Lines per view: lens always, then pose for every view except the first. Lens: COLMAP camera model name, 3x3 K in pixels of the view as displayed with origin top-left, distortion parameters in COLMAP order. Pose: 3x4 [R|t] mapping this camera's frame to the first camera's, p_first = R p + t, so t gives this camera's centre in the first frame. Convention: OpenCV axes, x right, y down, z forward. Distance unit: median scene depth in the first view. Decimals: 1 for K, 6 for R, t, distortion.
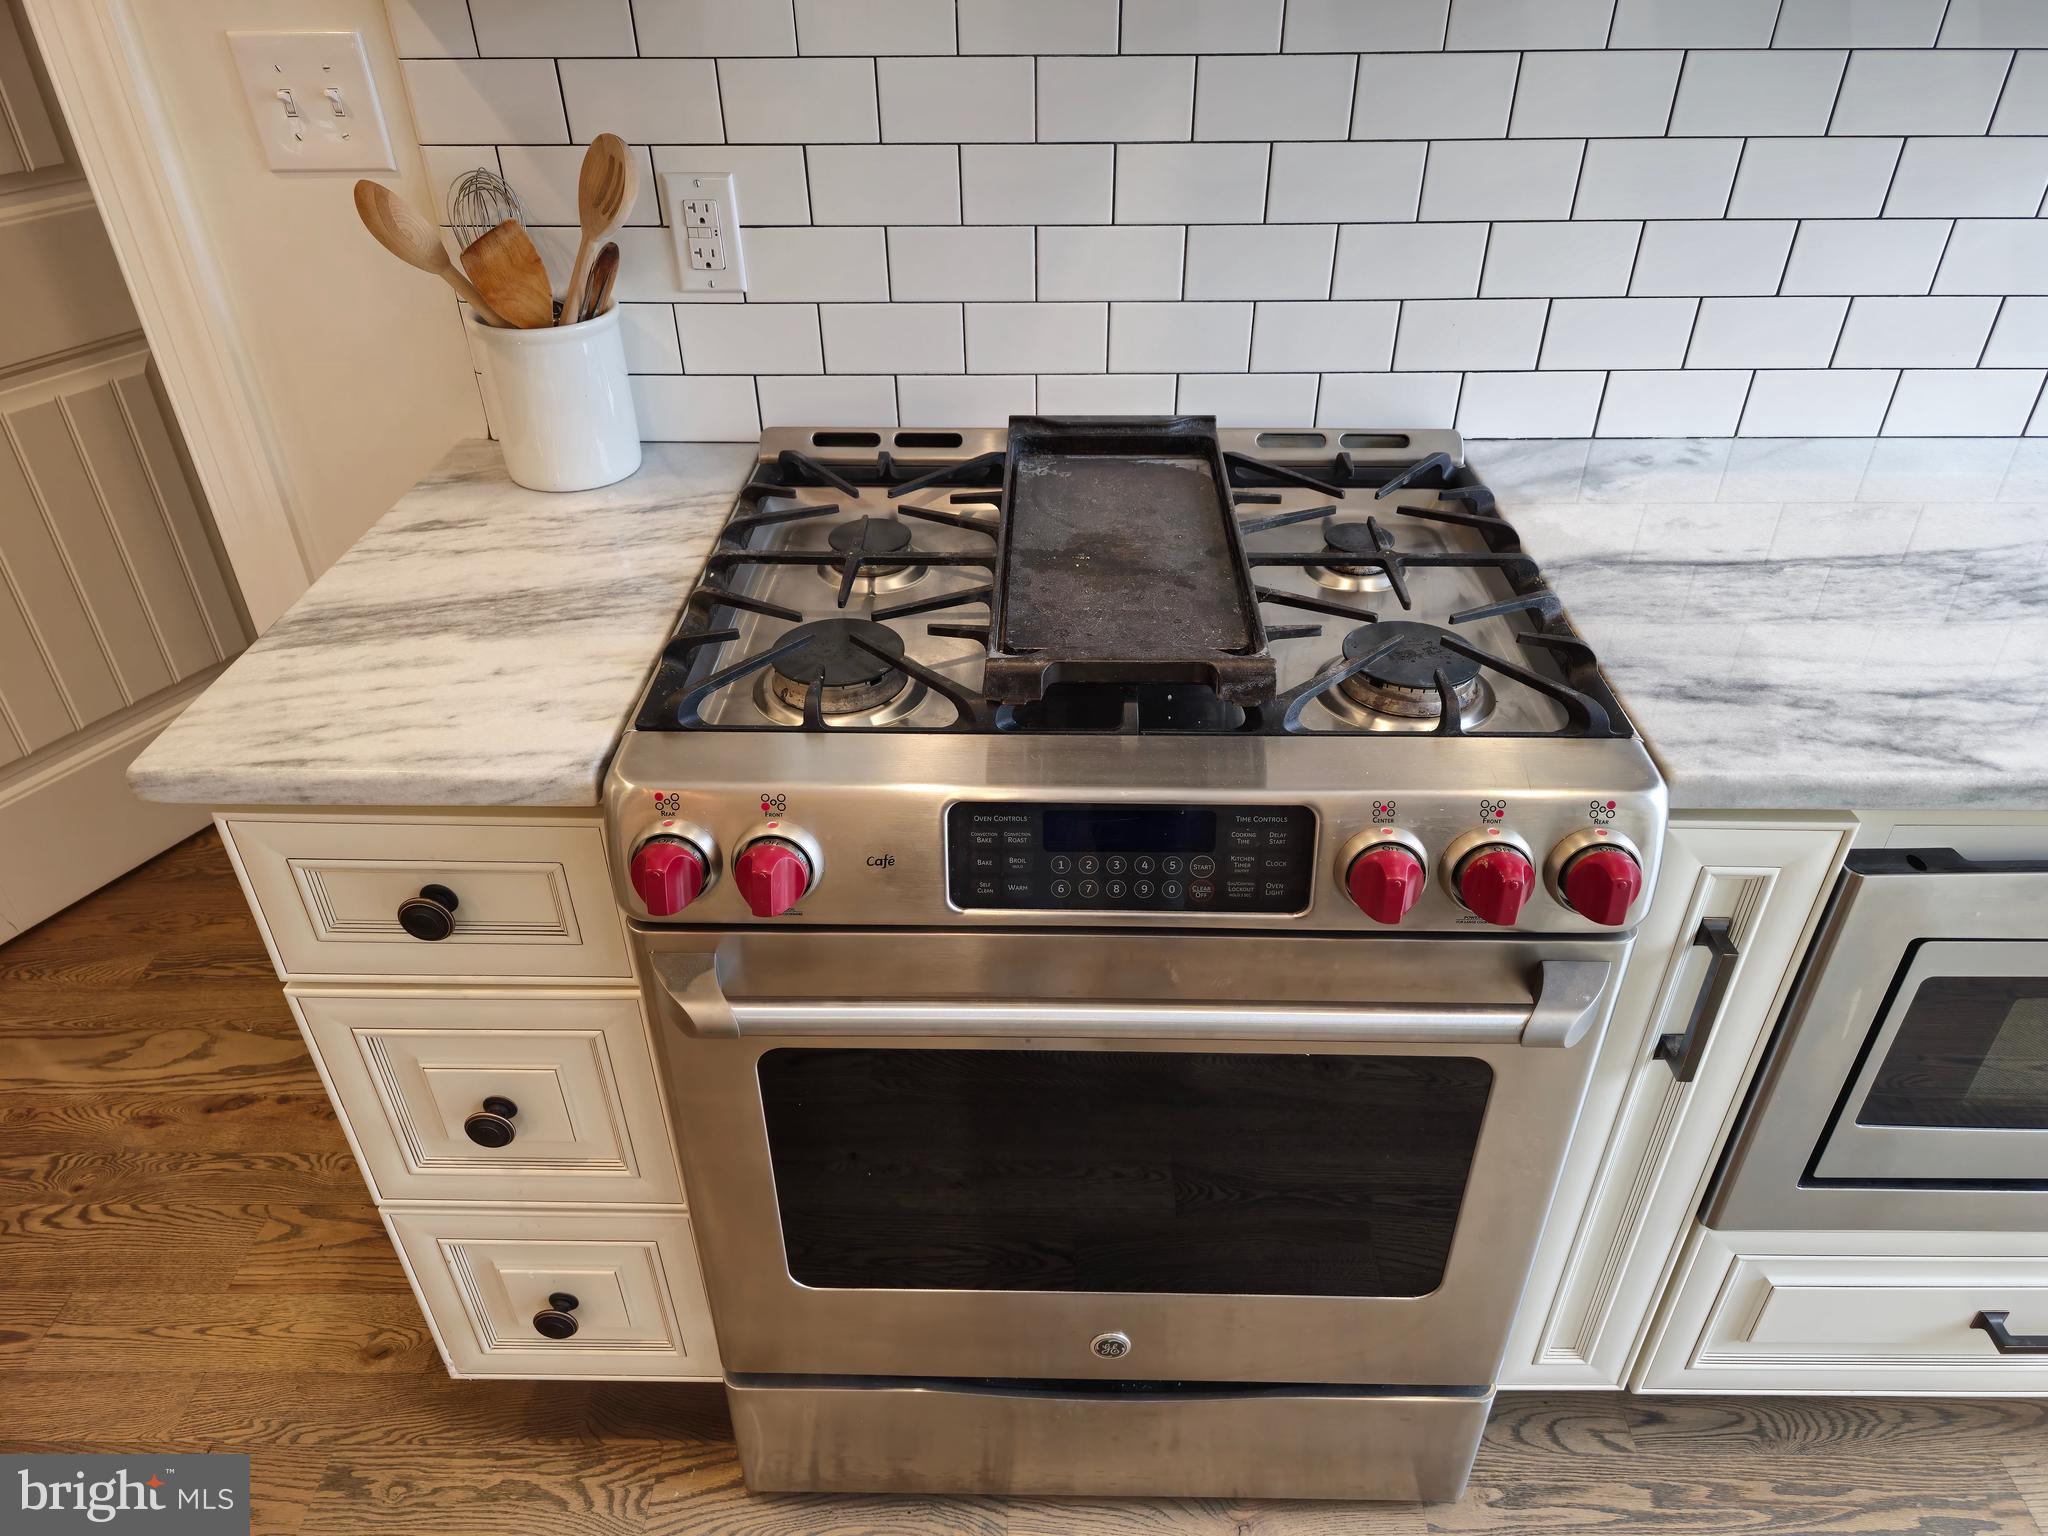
lens RADIAL K [[1349.3, 0, 1024.1], [0, 1349.3, 748.5], [0, 0, 1]] dist [0.056303, -0.047995]
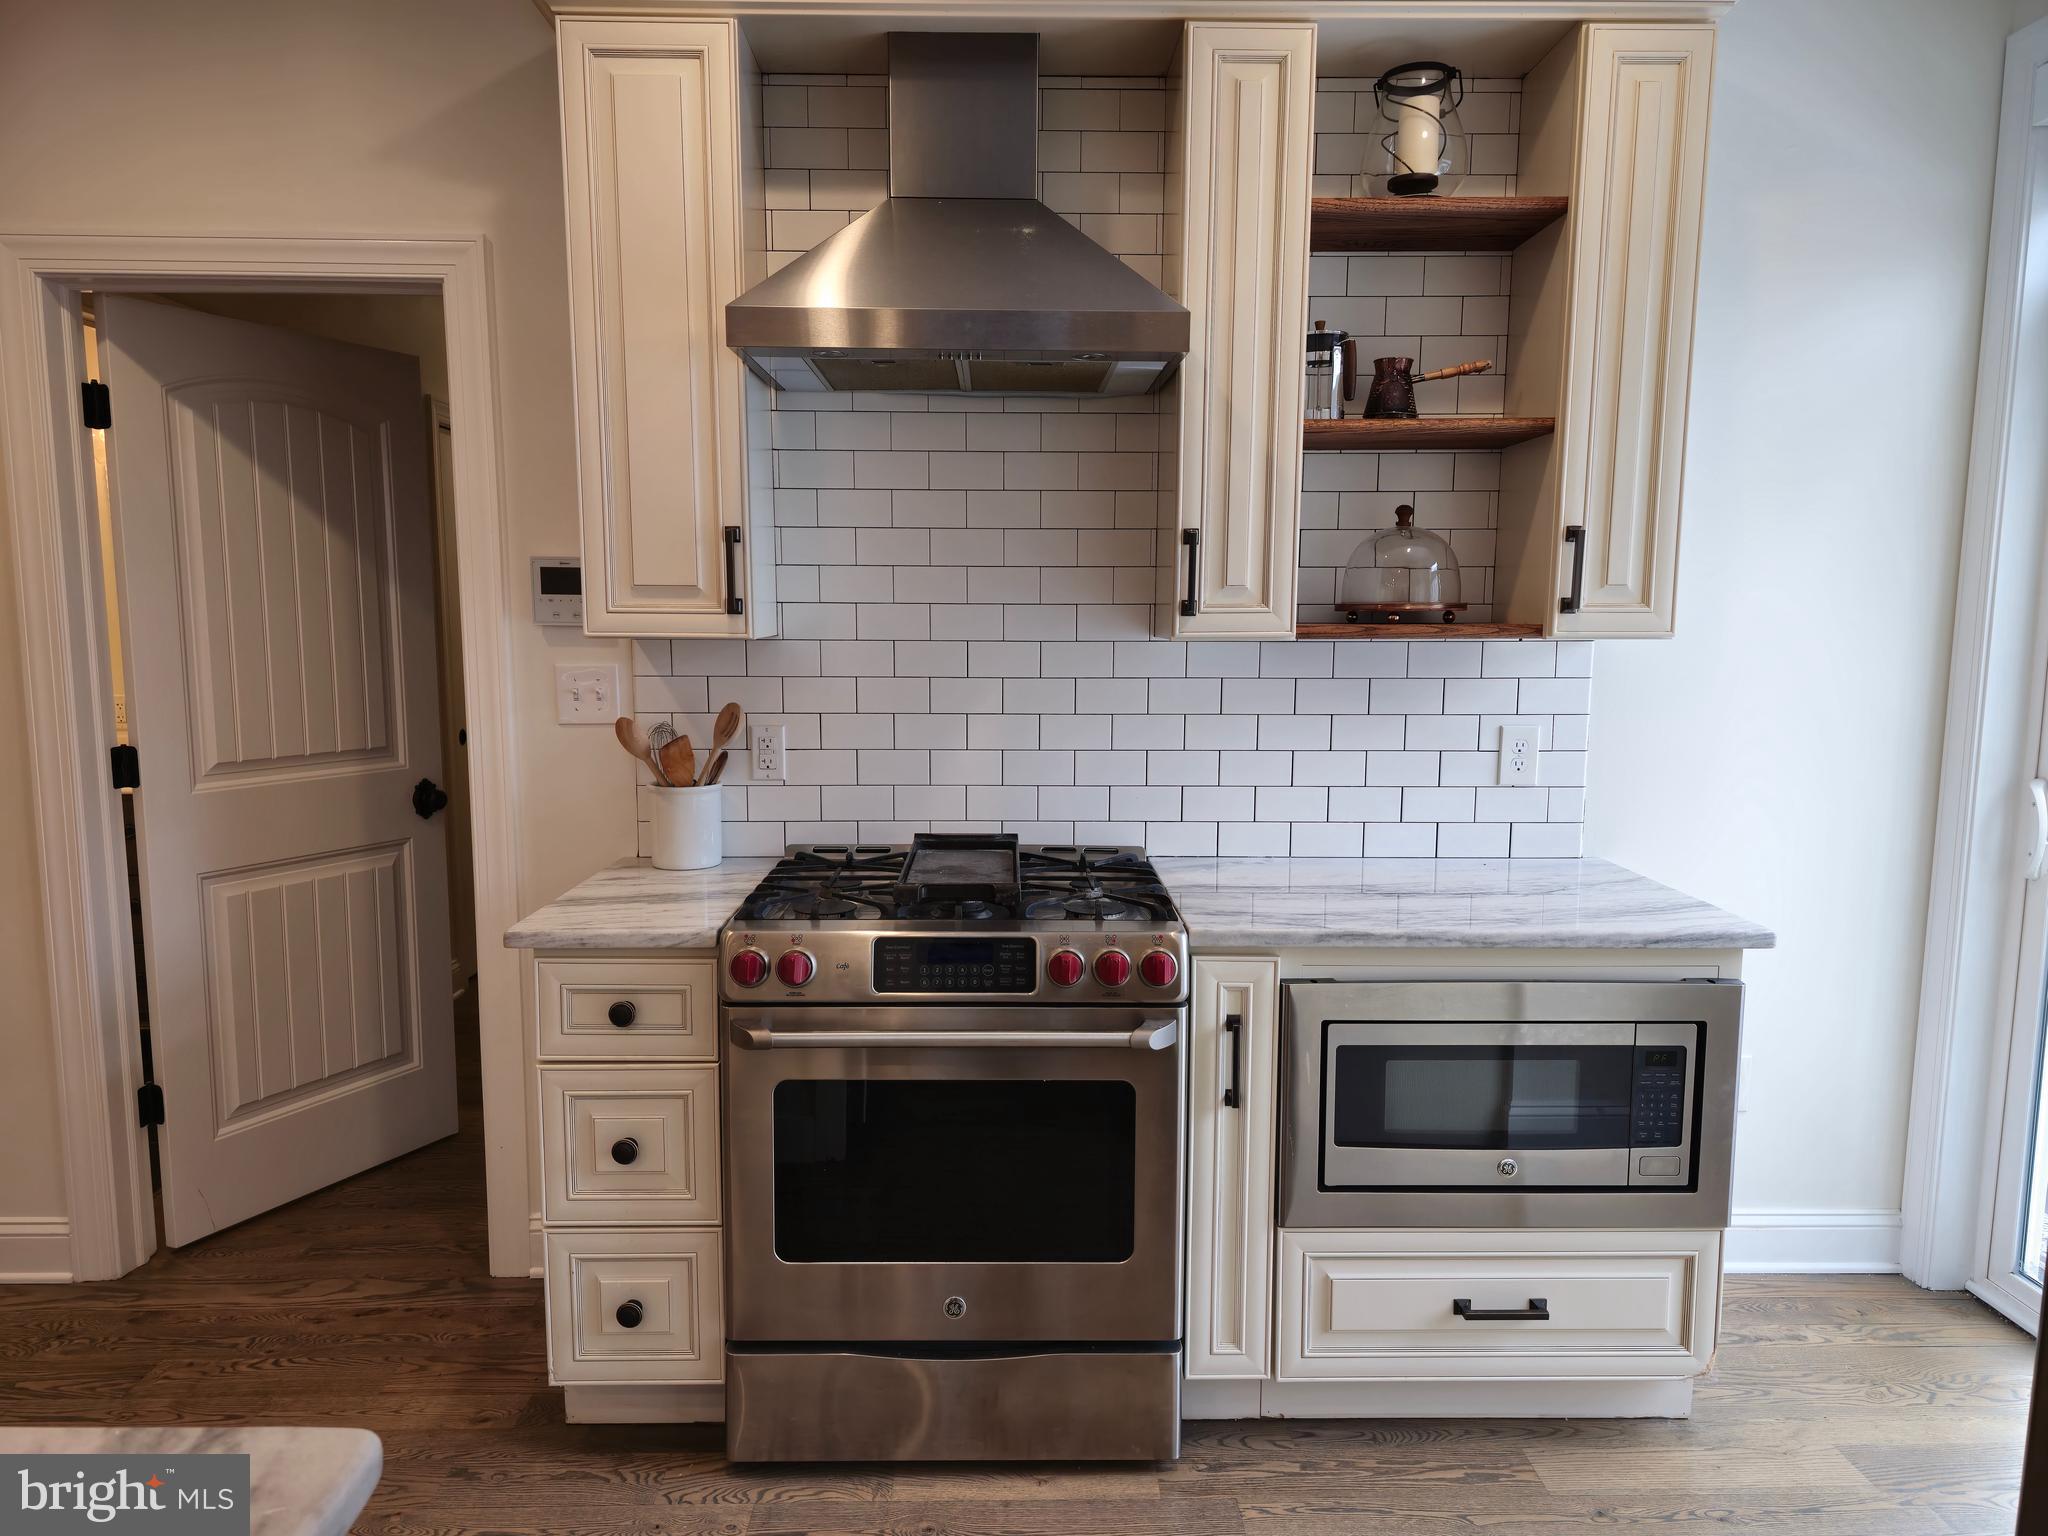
lens RADIAL K [[1349.3, 0, 1020.4], [0, 1349.3, 760.0], [0, 0, 1]] dist [0.056303, -0.047995]
pose [[0.999355, 0.008791, 0.034808, 0.075225], [0.008391, 0.885505, -0.464554, 0.586697], [-0.034907, 0.464547, 0.884860, -0.815971]]
